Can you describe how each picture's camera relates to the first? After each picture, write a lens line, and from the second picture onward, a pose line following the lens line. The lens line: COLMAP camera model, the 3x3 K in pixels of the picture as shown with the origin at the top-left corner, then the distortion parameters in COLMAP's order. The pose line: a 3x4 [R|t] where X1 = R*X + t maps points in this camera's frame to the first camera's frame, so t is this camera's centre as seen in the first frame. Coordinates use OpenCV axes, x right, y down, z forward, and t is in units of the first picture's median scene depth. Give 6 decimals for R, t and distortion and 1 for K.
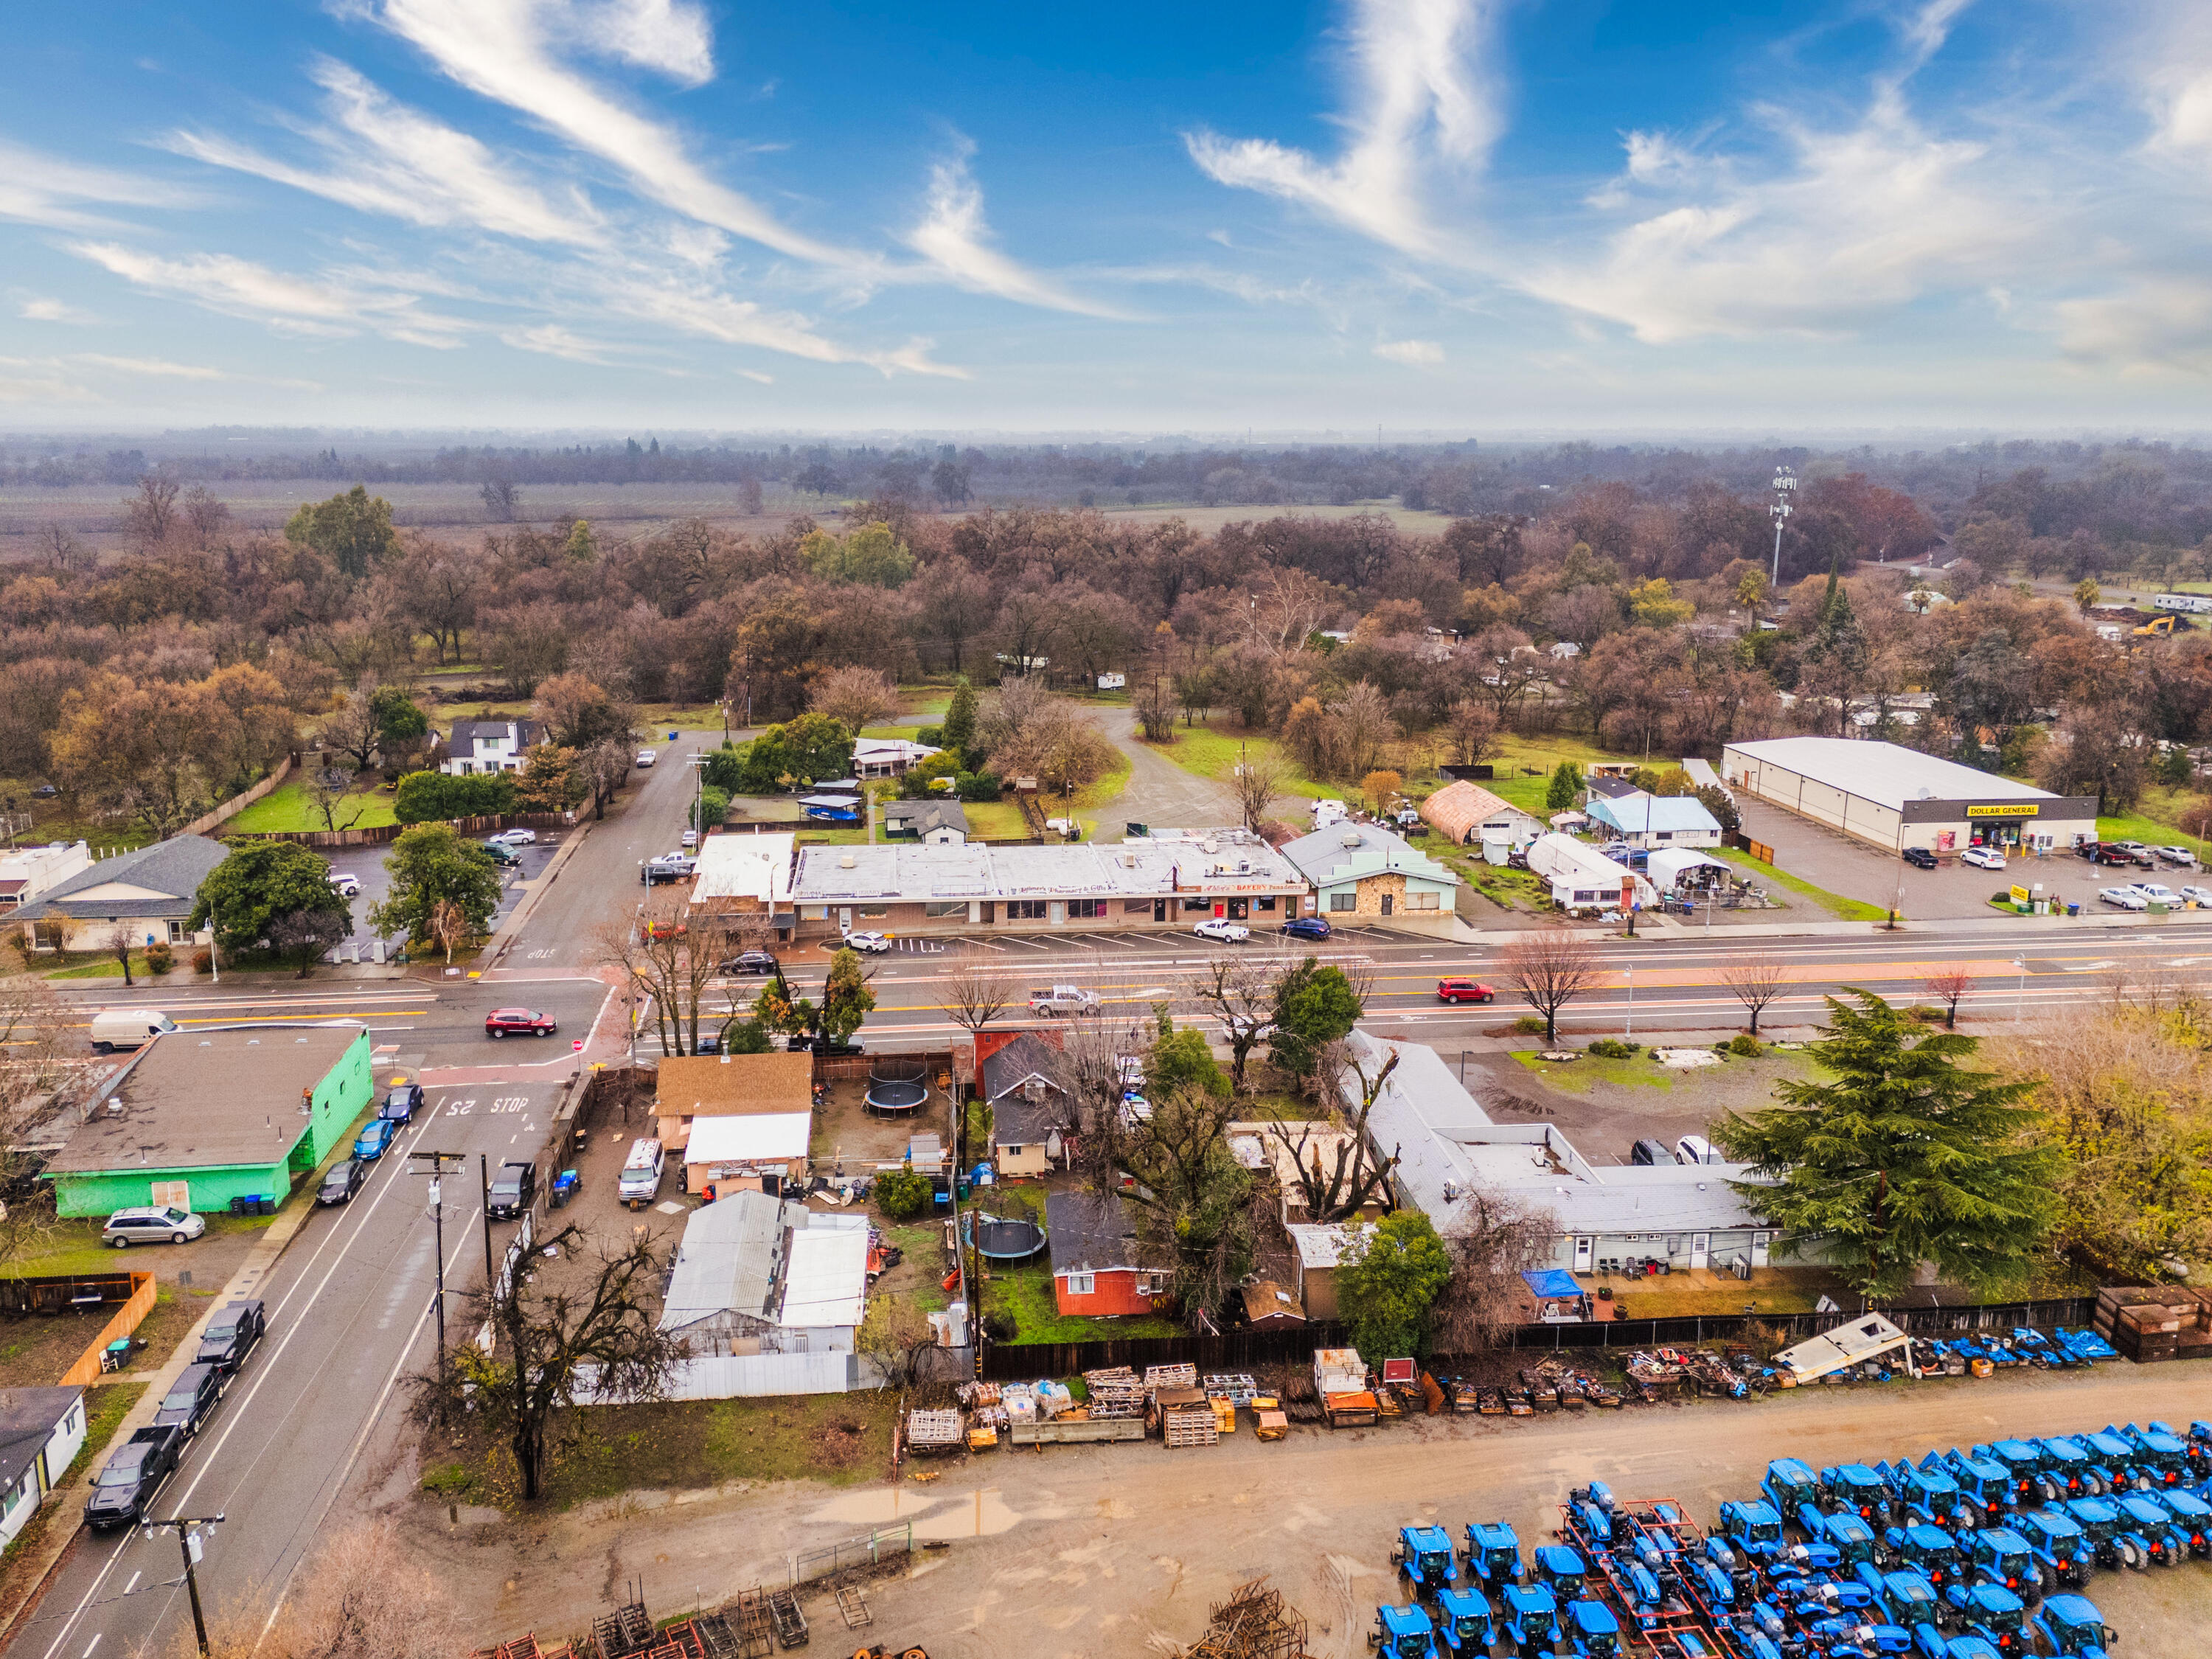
lens RADIAL K [[1711.4, 0, 1033.5], [0, 1711.4, 824.8], [0, 0, 1]] dist [0.087375, -0.252018]
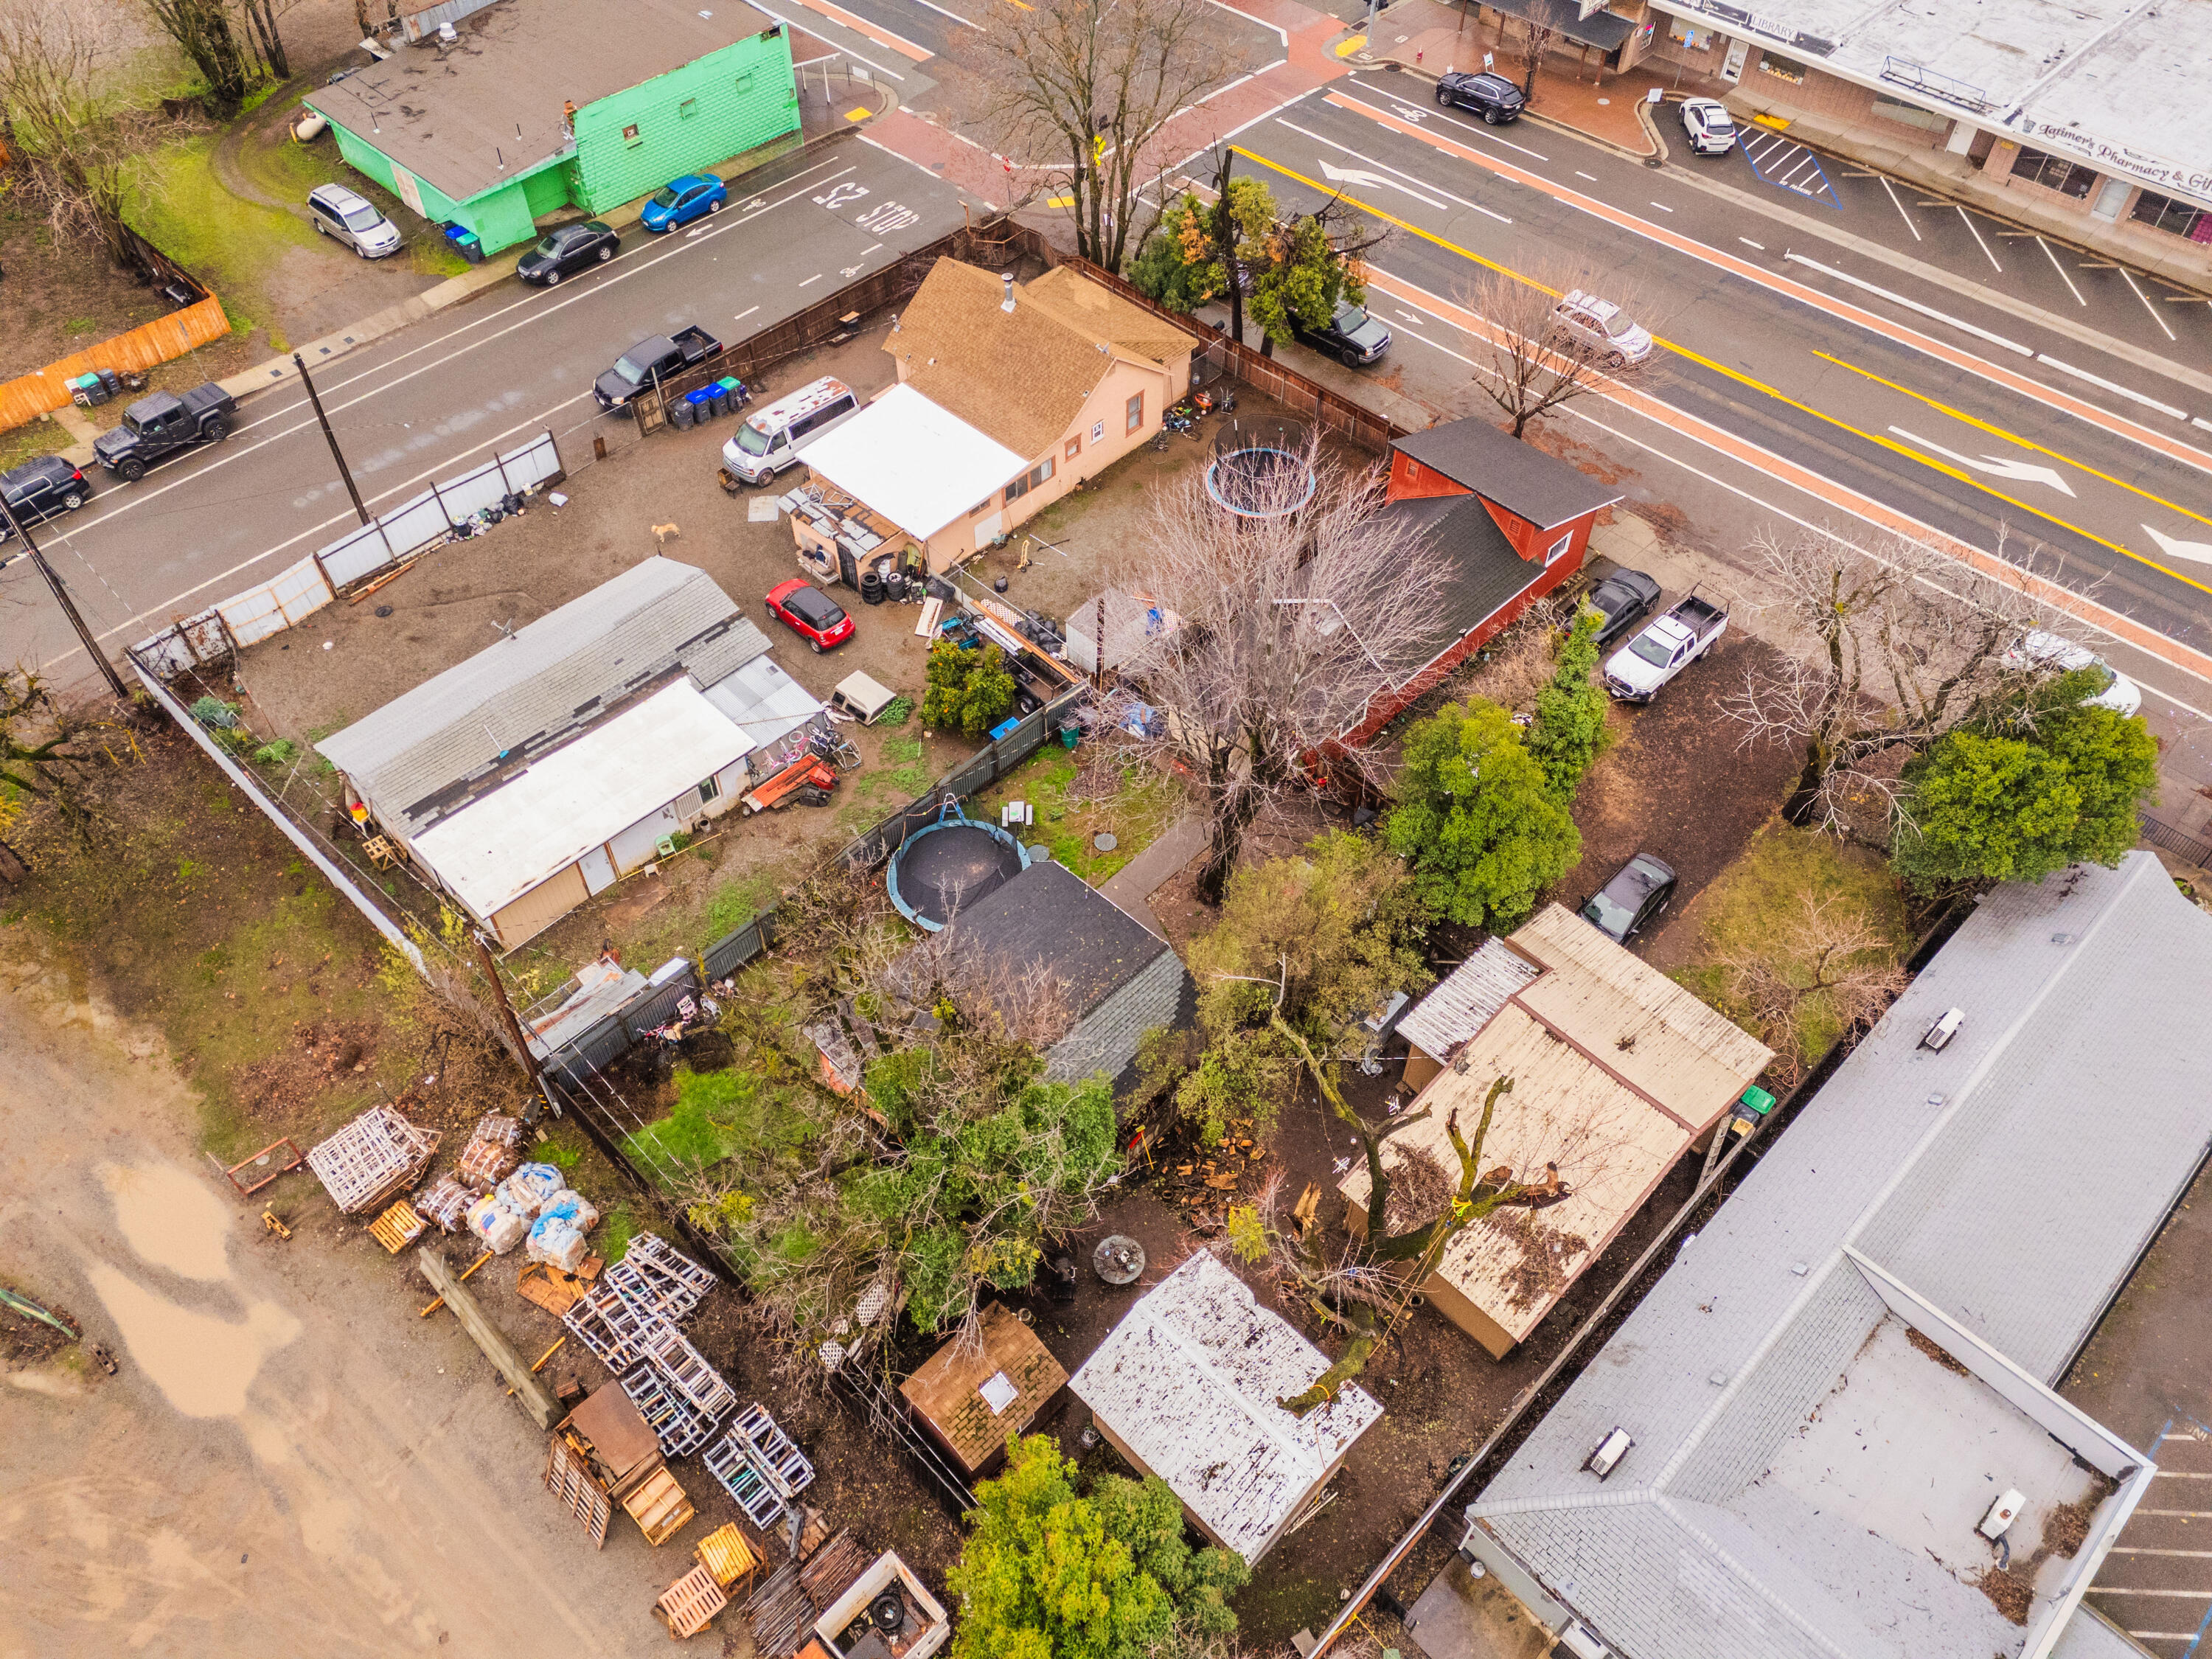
lens RADIAL K [[1612.1, 0, 1112.0], [0, 1612.1, 832.6], [0, 0, 1]] dist [0.081878, -0.081177]
pose [[0.659285, 0.580983, -0.477286, 0.199504], [-0.175292, 0.736052, 0.653835, -0.094596], [0.731174, -0.347399, 0.587110, 0.559355]]
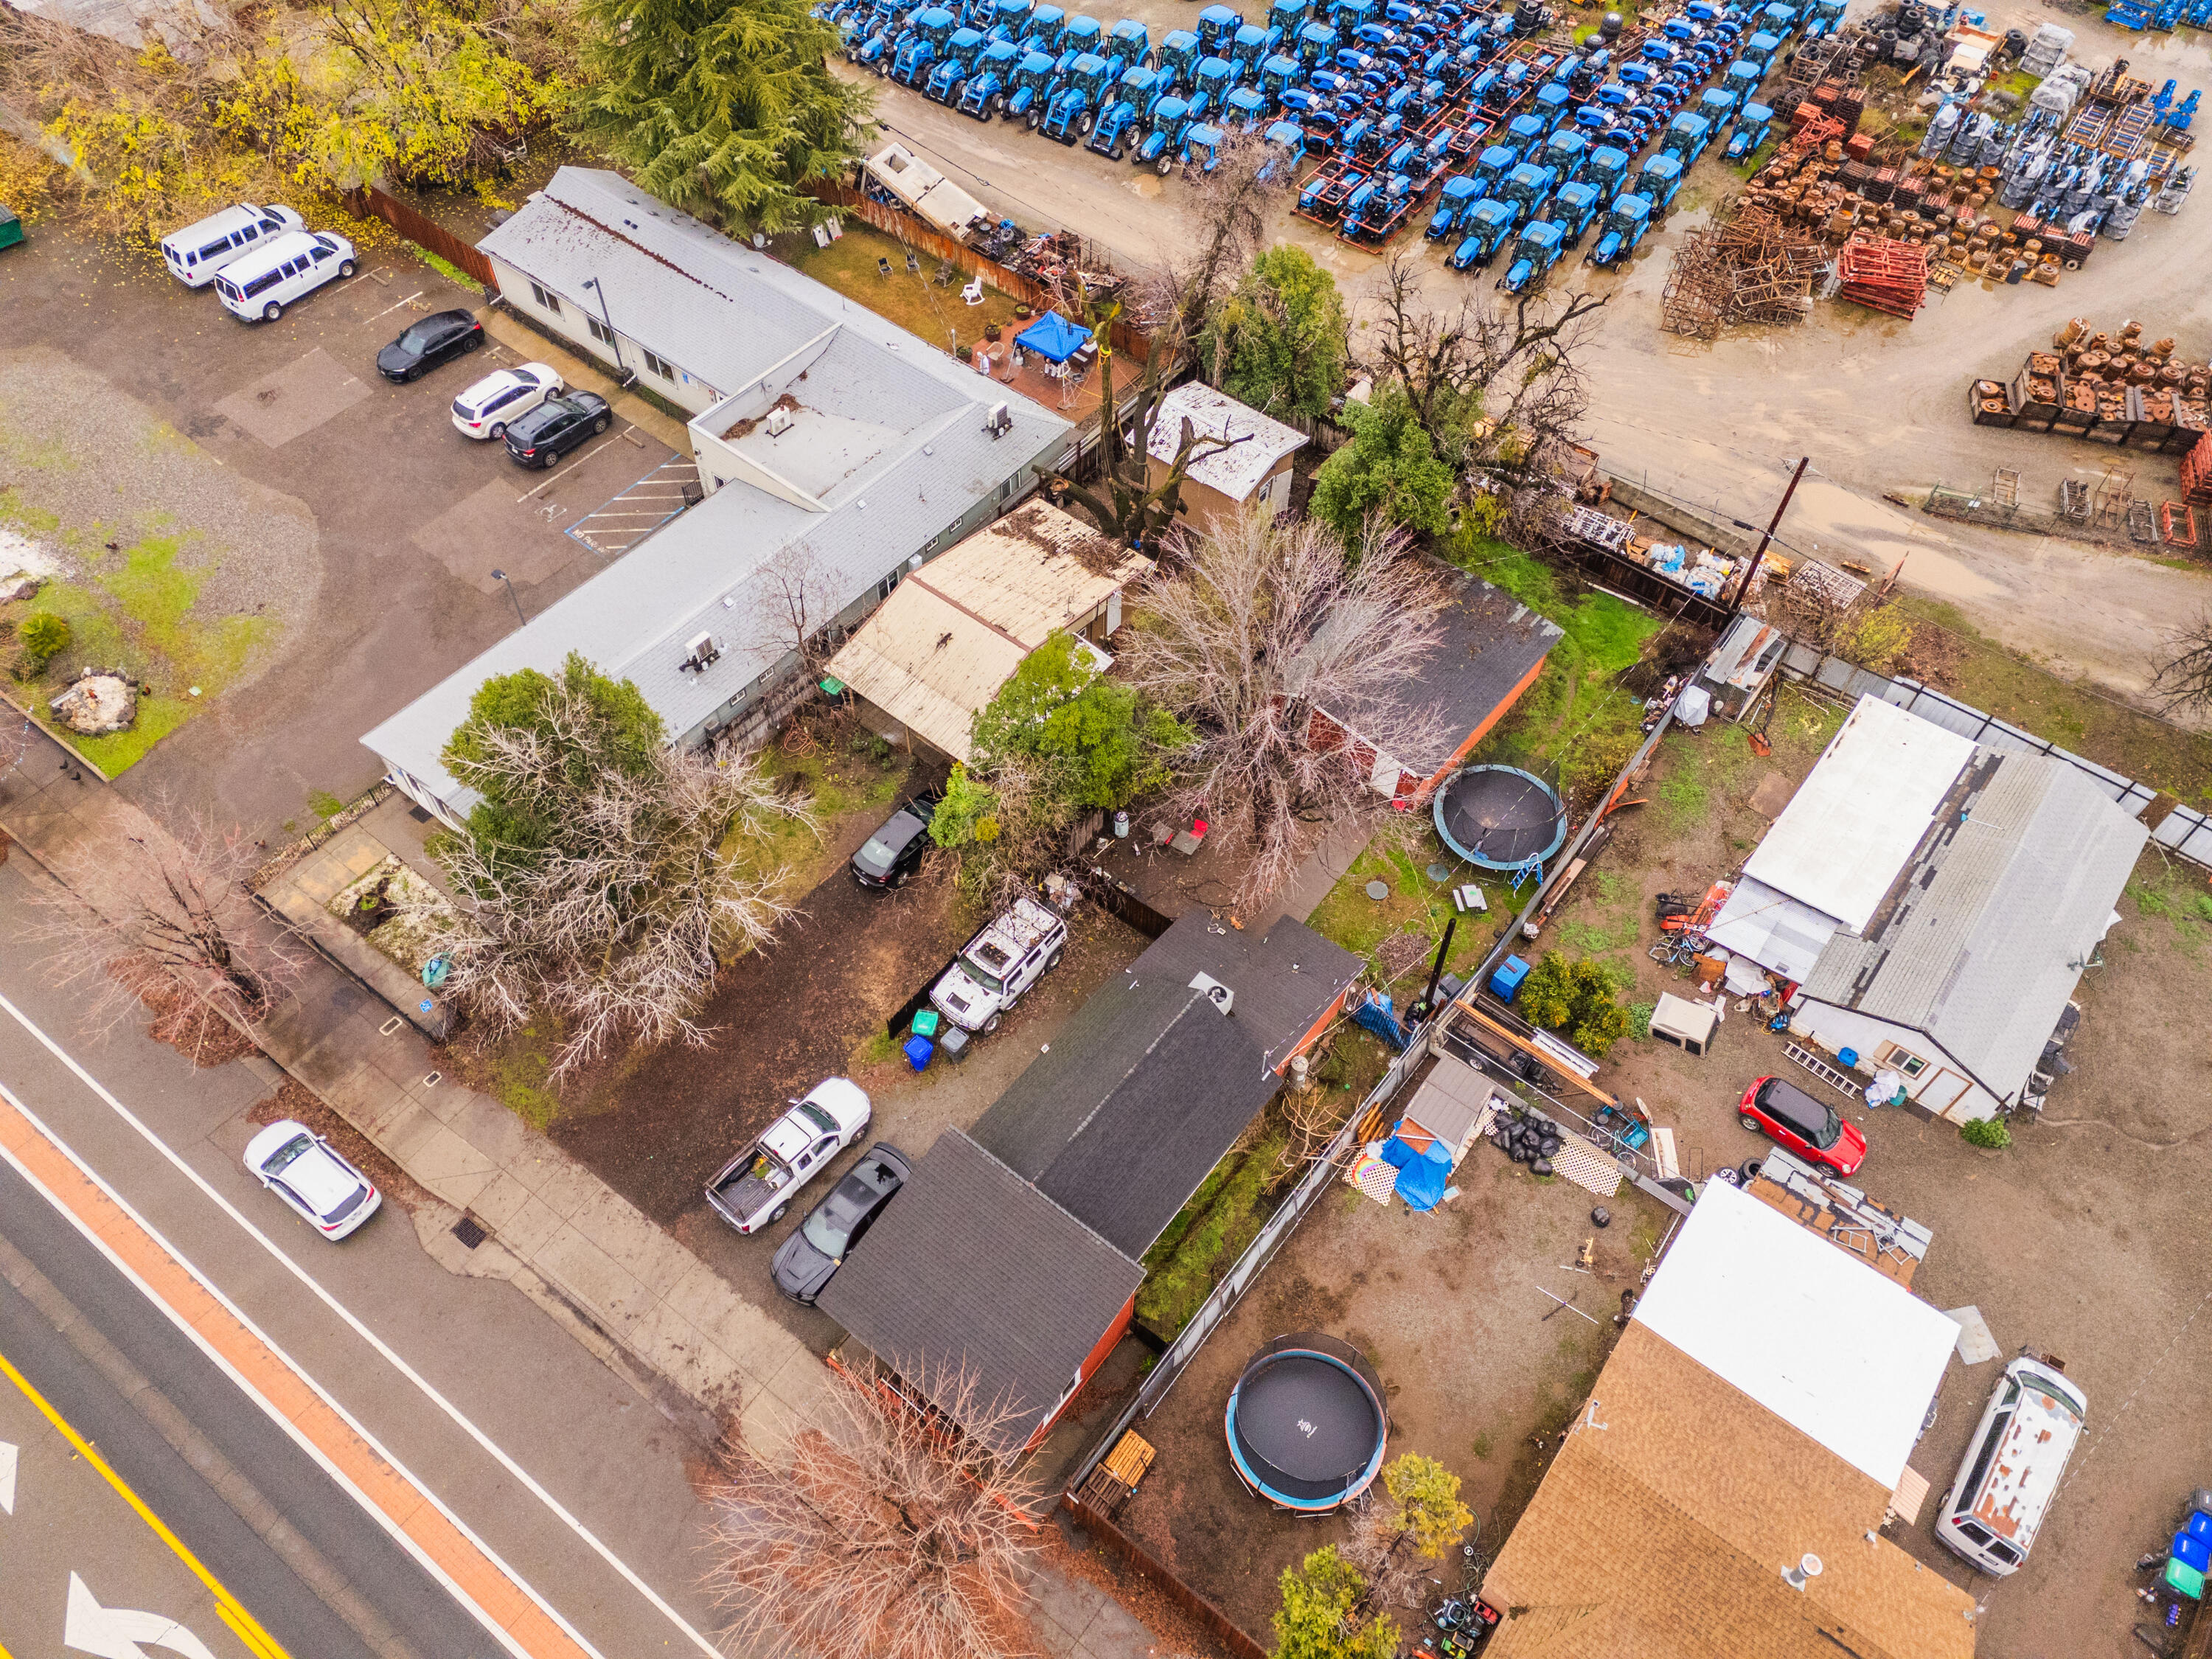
lens RADIAL K [[1612.1, 0, 1112.0], [0, 1612.1, 832.6], [0, 0, 1]] dist [0.081878, -0.081177]
pose [[-0.742044, -0.549802, 0.383521, -0.107250], [0.128681, 0.444652, 0.886412, -0.224382], [-0.657885, 0.707108, -0.259202, 0.955058]]
